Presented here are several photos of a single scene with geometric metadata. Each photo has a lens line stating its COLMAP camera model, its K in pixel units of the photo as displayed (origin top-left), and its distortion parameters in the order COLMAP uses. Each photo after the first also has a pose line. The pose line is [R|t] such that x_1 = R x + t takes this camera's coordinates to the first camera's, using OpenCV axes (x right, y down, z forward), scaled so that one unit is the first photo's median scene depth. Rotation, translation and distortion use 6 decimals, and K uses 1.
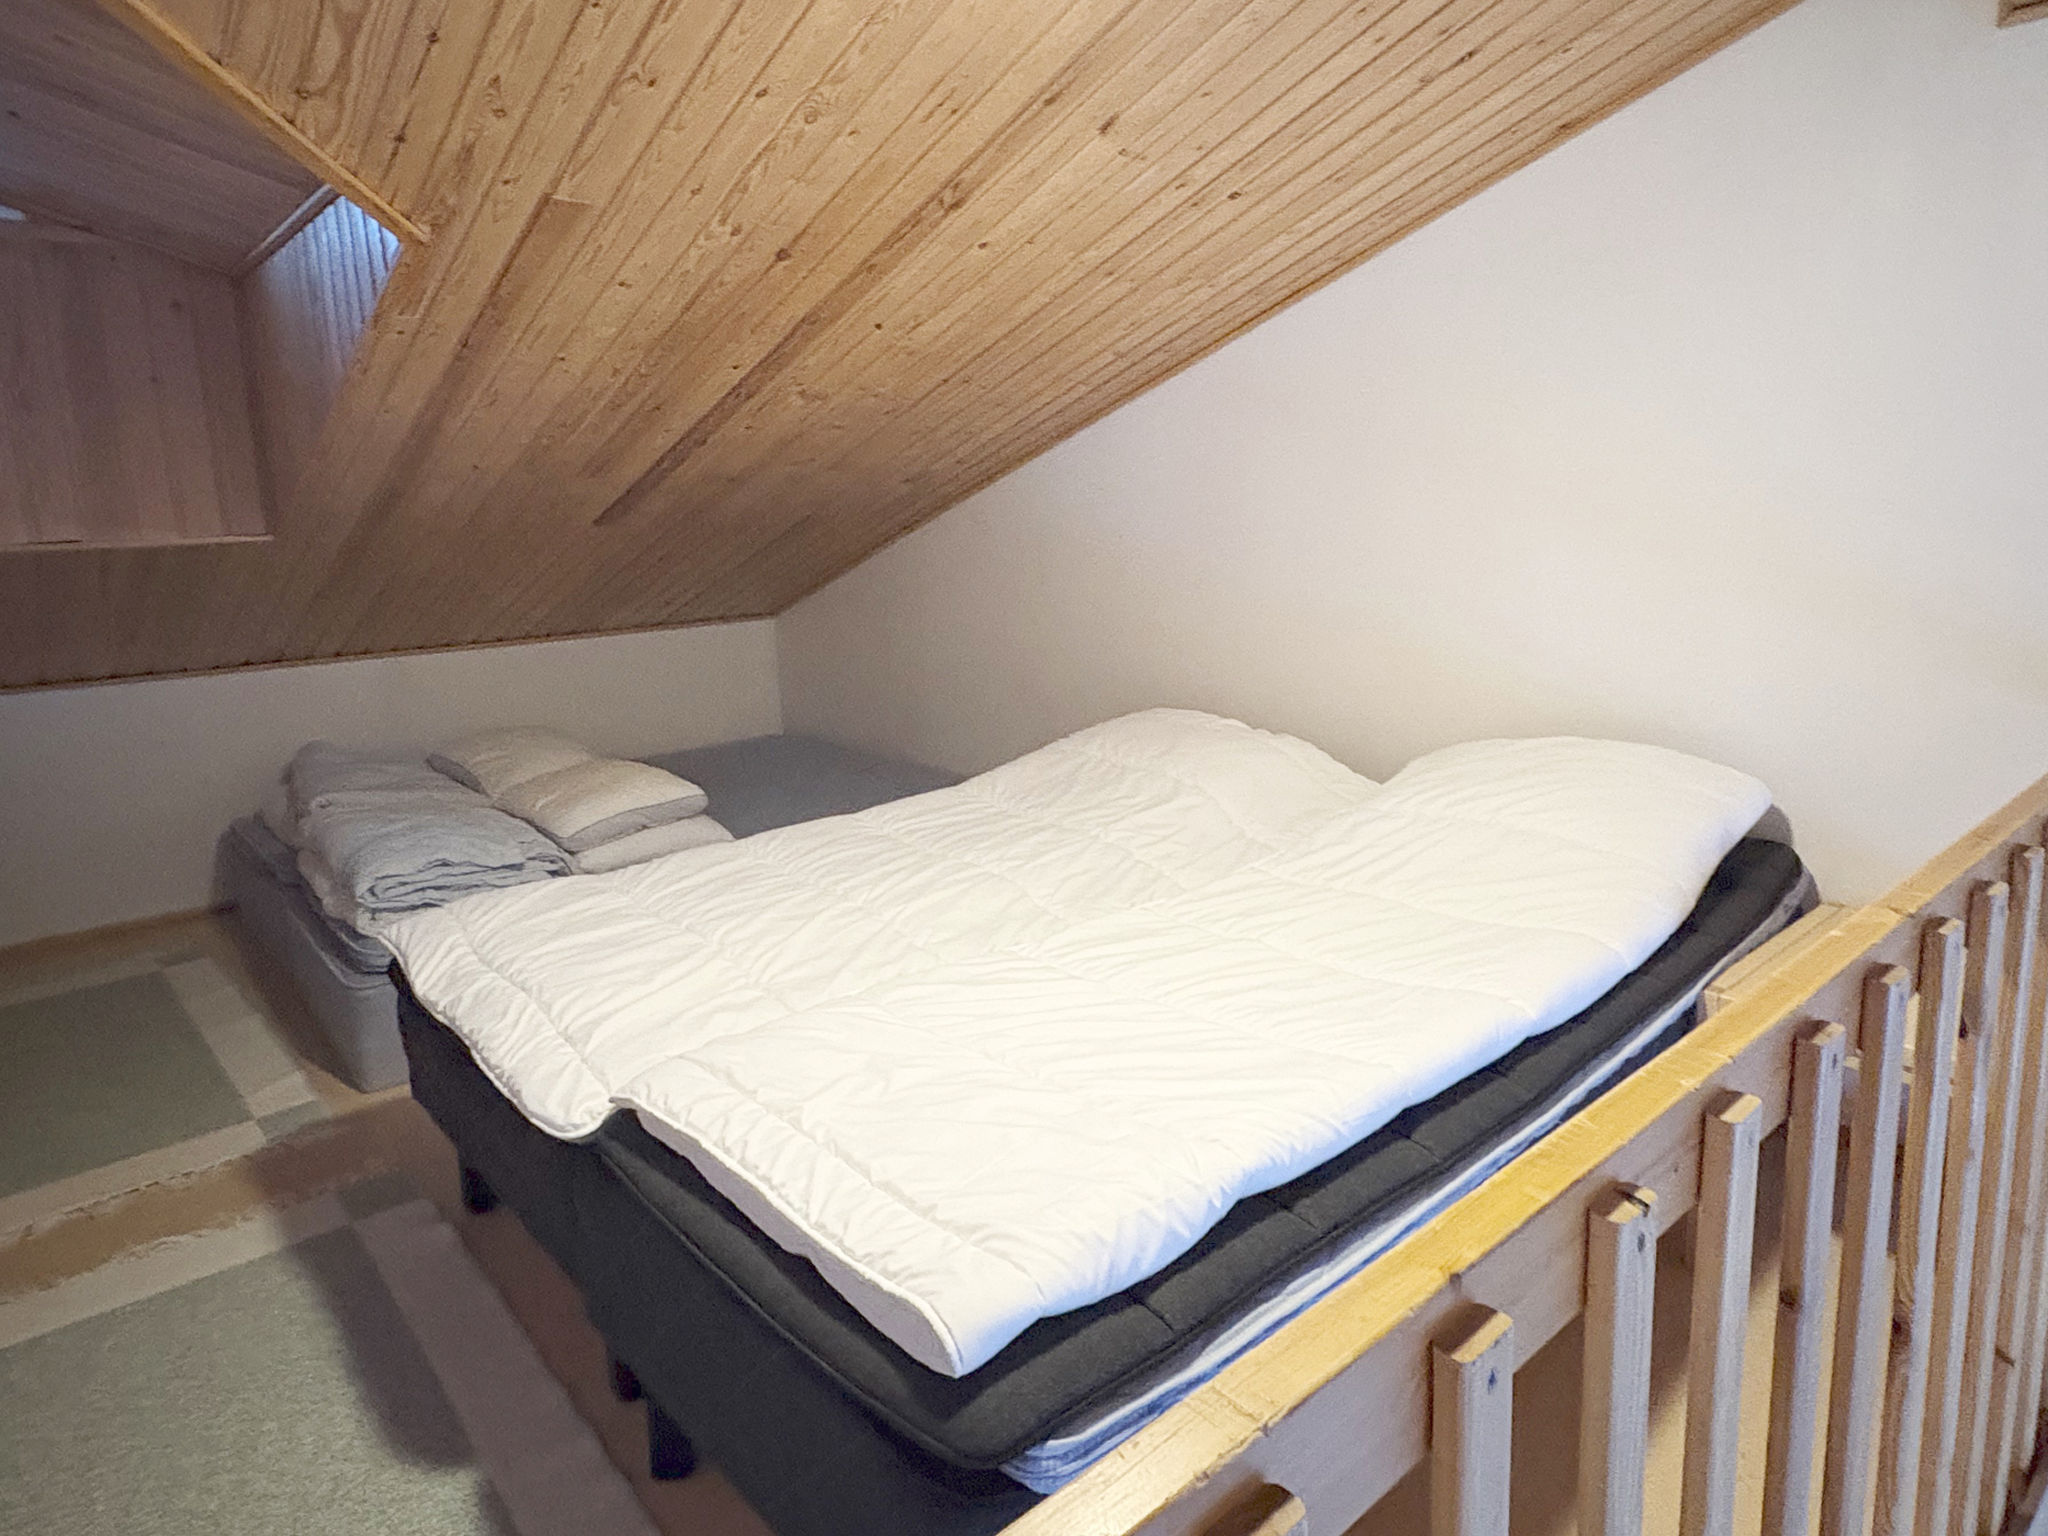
lens RADIAL K [[1220.1, 0, 1027.0], [0, 1220.1, 670.3], [0, 0, 1]] dist [0.000063, 0.002432]
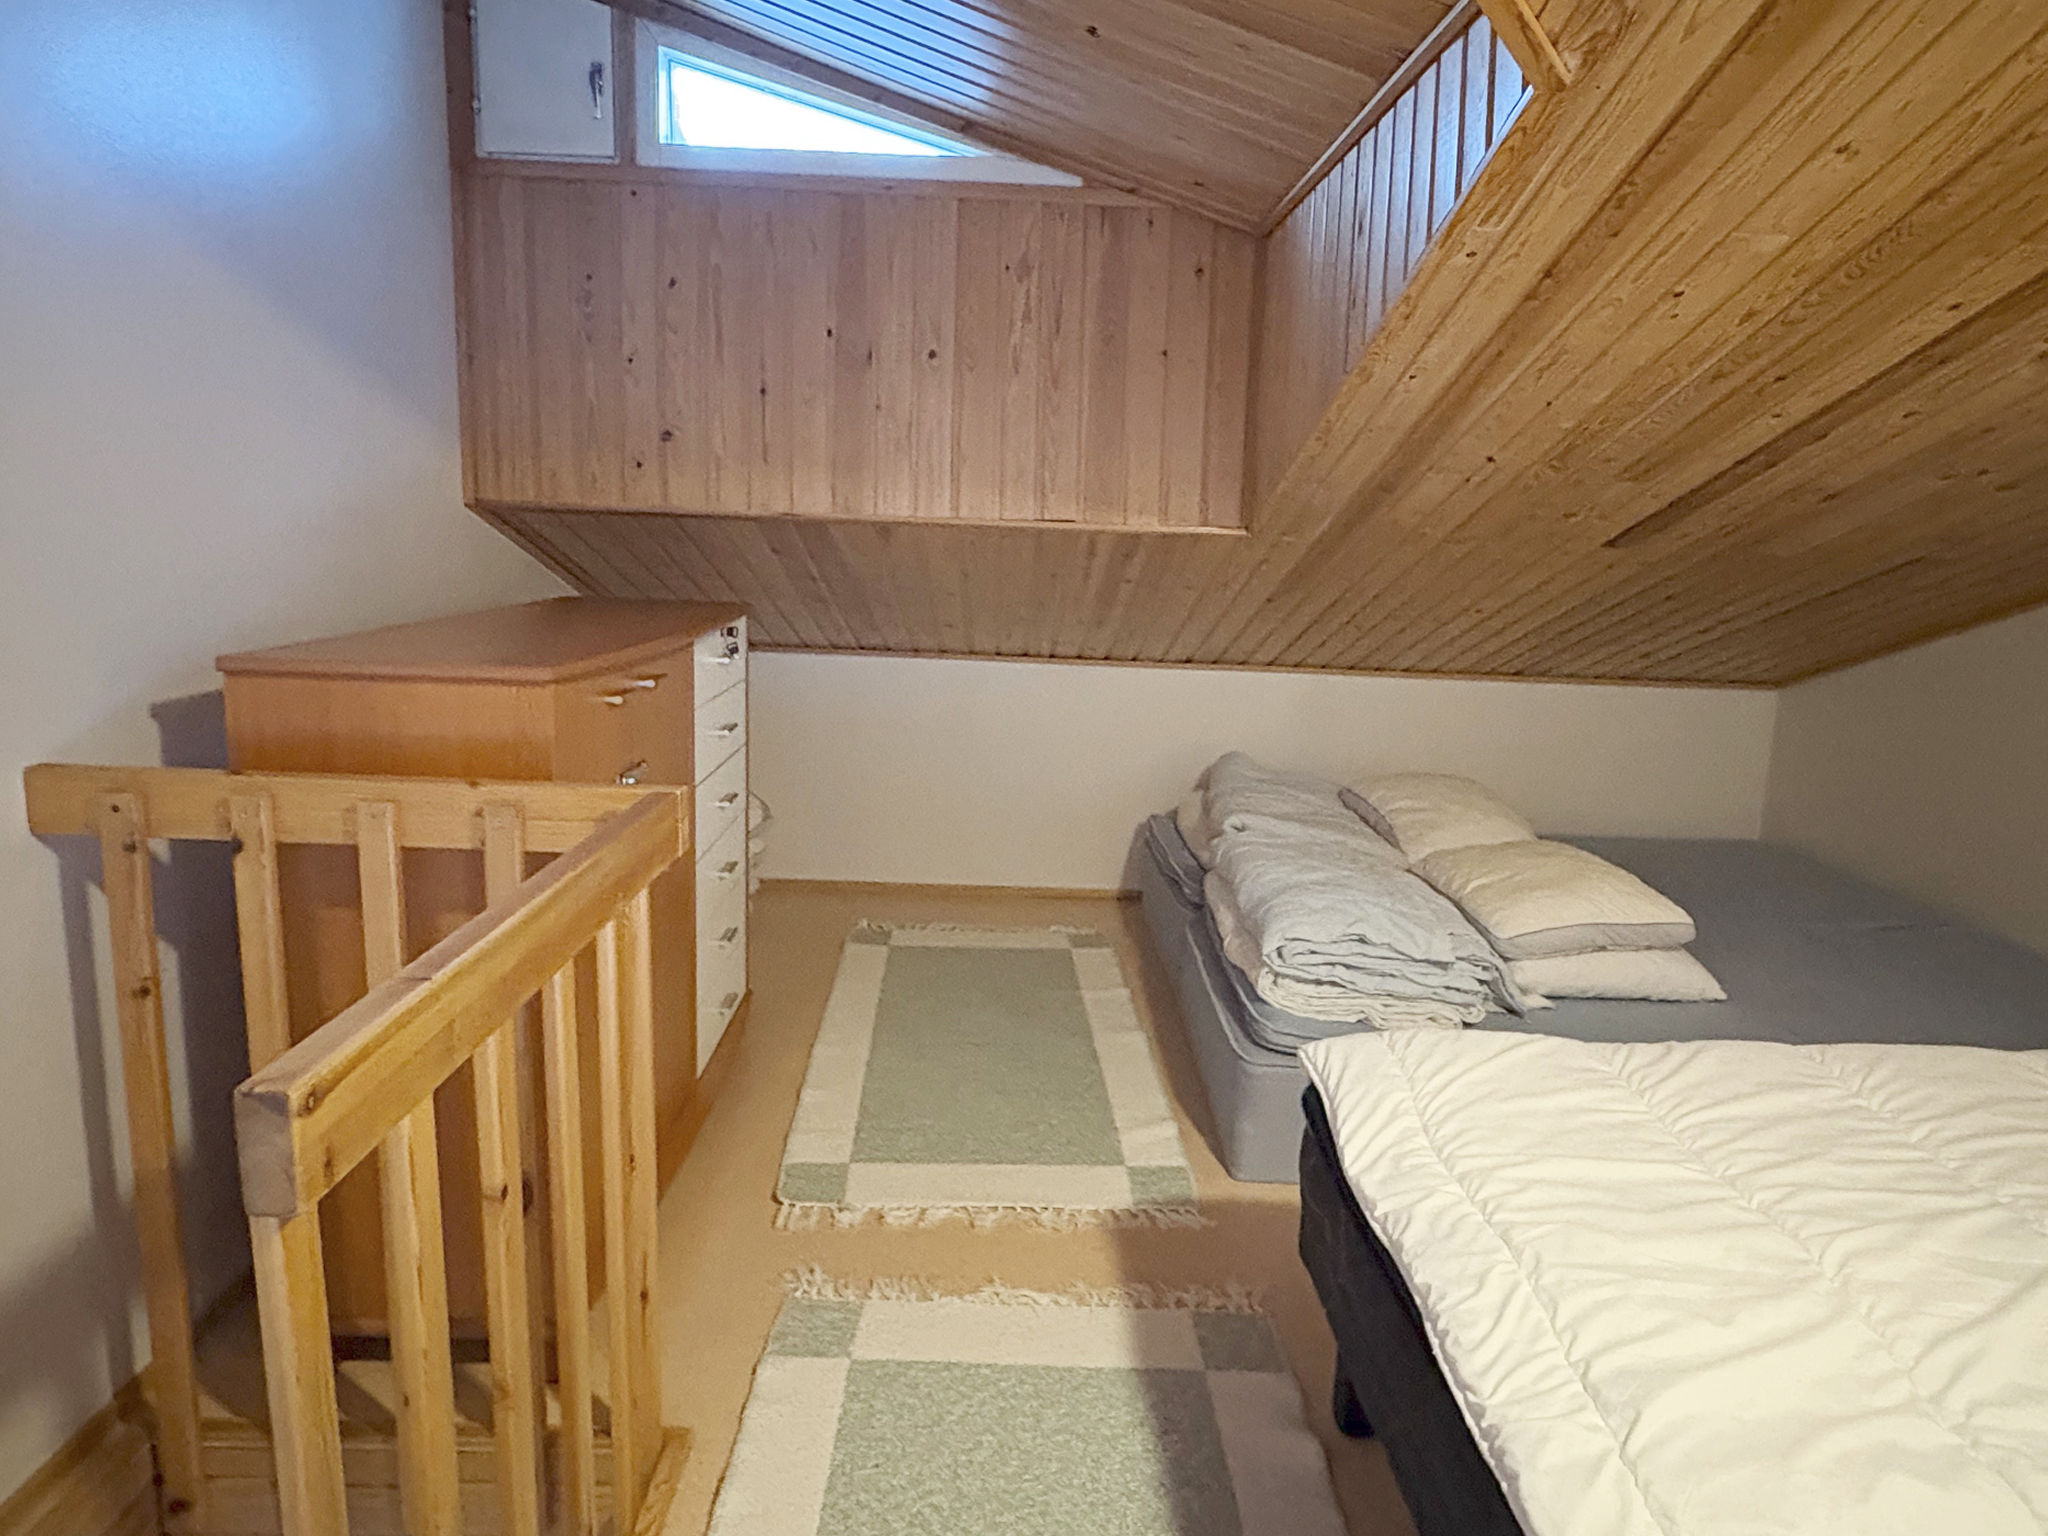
lens RADIAL K [[1220.1, 0, 1027.0], [0, 1220.1, 670.3], [0, 0, 1]] dist [0.000063, 0.002432]
pose [[0.765270, 0.141055, -0.628065, -0.166620], [-0.155590, 0.987298, 0.032154, -0.012752], [0.624623, 0.073114, 0.777497, 0.216648]]
